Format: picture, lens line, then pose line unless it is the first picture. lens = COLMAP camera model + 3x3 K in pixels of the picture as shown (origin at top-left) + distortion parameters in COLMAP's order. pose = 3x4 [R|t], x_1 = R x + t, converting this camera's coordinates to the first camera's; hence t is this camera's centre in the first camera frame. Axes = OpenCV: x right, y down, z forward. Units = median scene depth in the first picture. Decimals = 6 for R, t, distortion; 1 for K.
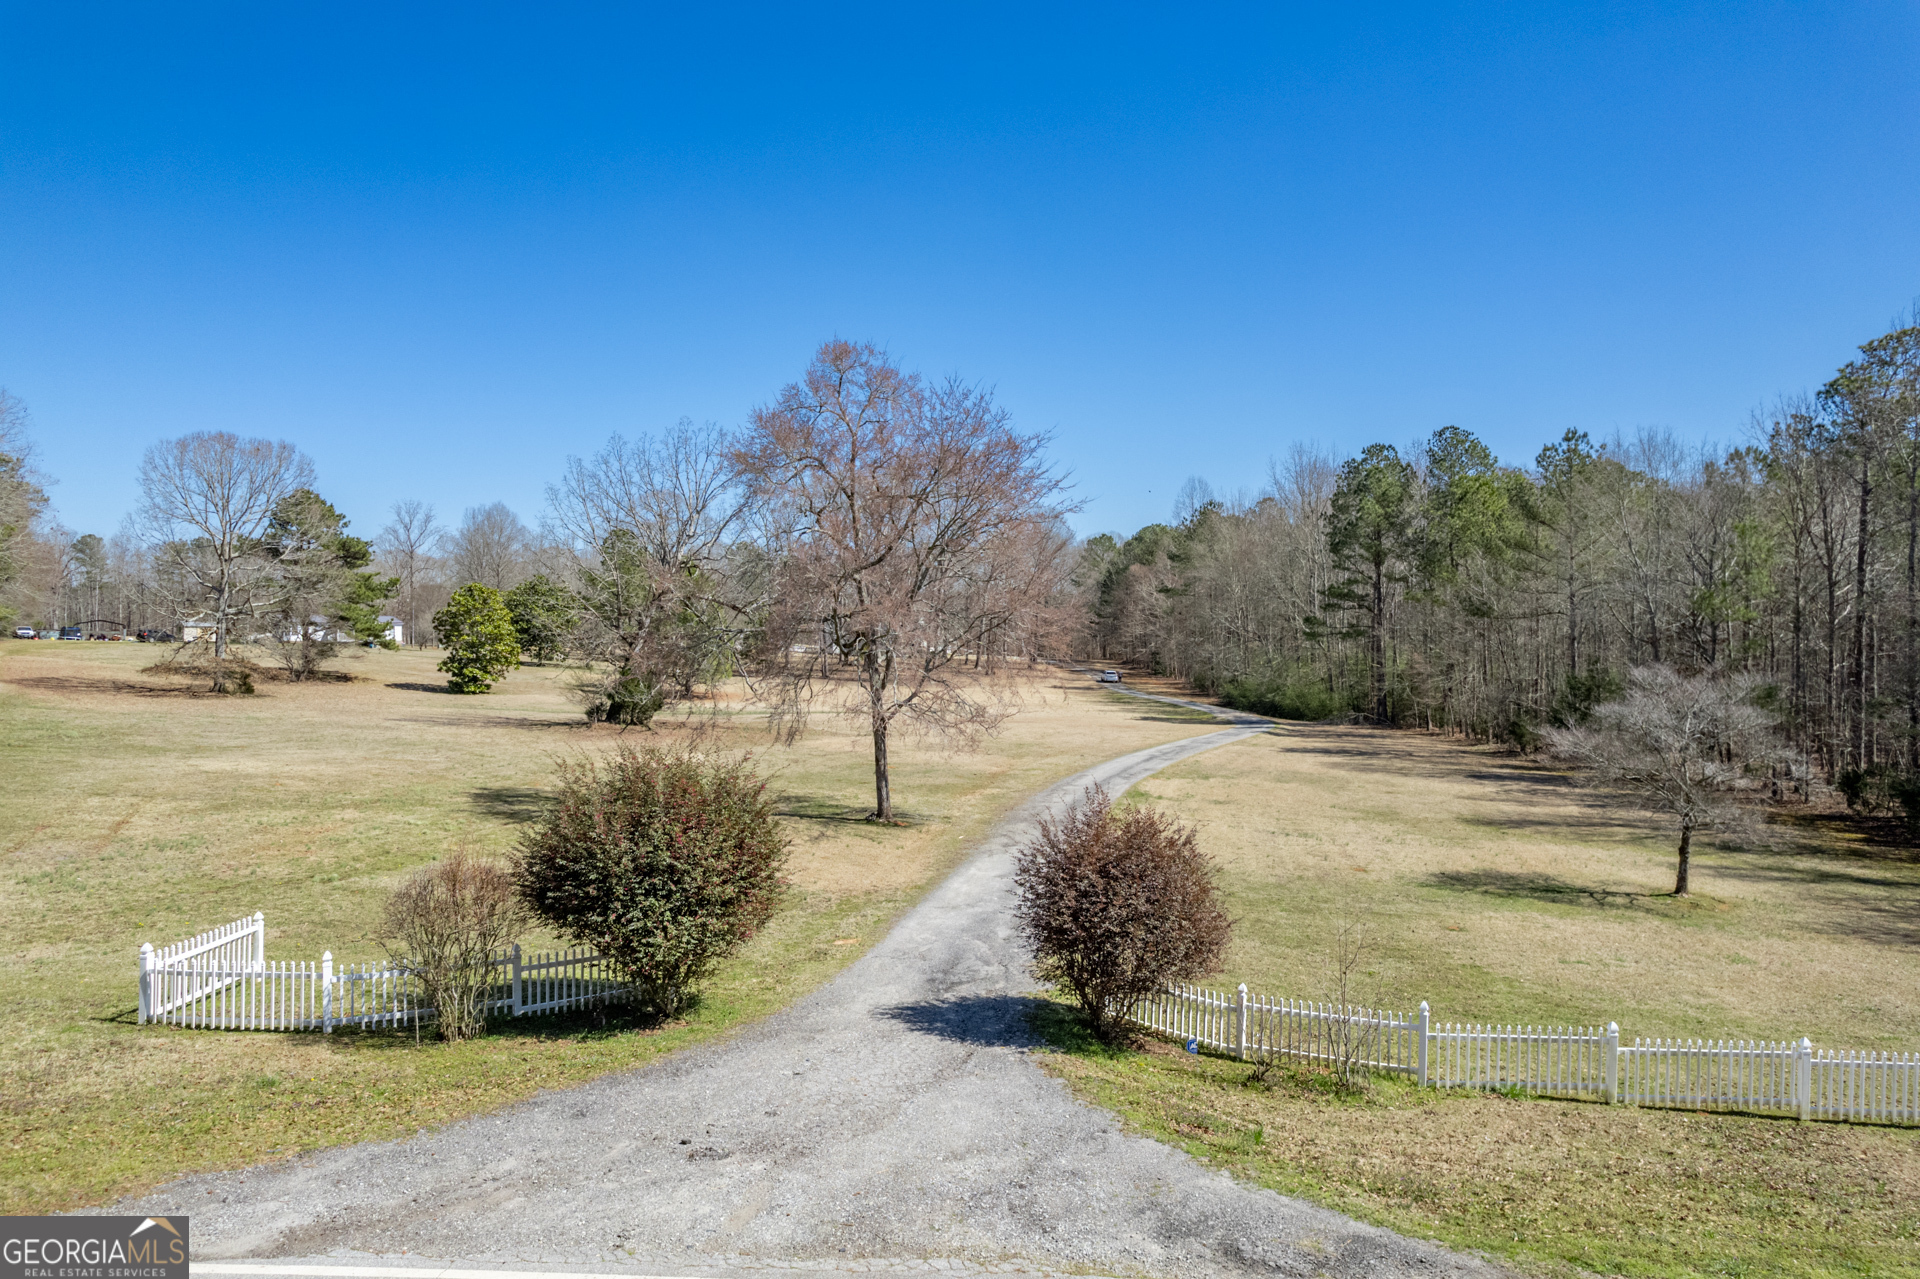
lens RADIAL K [[1206.6, 0, 960.6], [0, 1206.6, 639.9], [0, 0, 1]] dist [-0.010887, -0.001301]
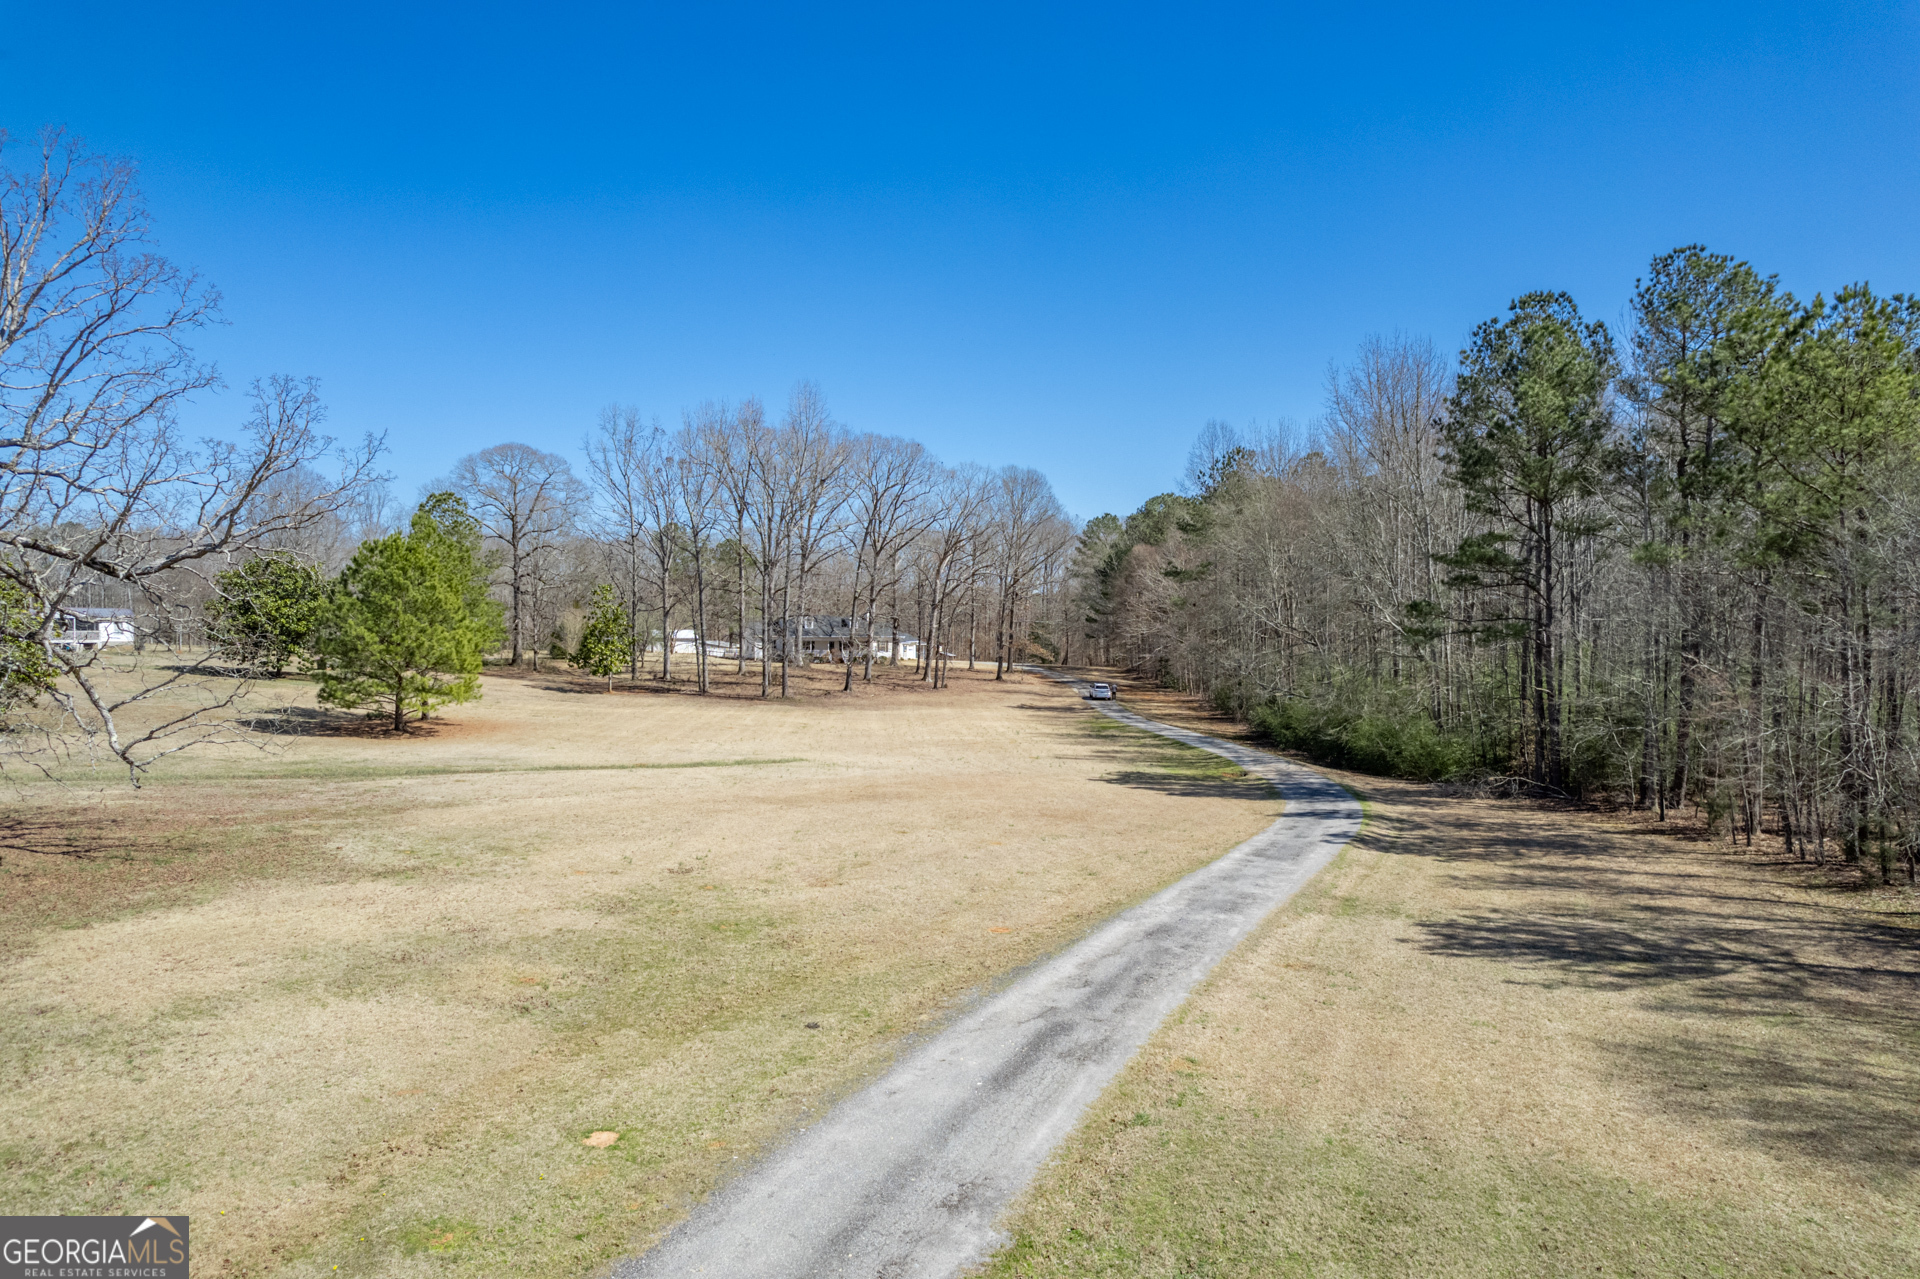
lens RADIAL K [[1206.6, 0, 959.3], [0, 1206.6, 641.6], [0, 0, 1]] dist [-0.010887, -0.001301]
pose [[0.999754, 0.000705, -0.022183, 0.058087], [-0.000700, 1.000000, 0.000226, -0.000435], [0.022183, -0.000211, 0.999754, 0.280744]]
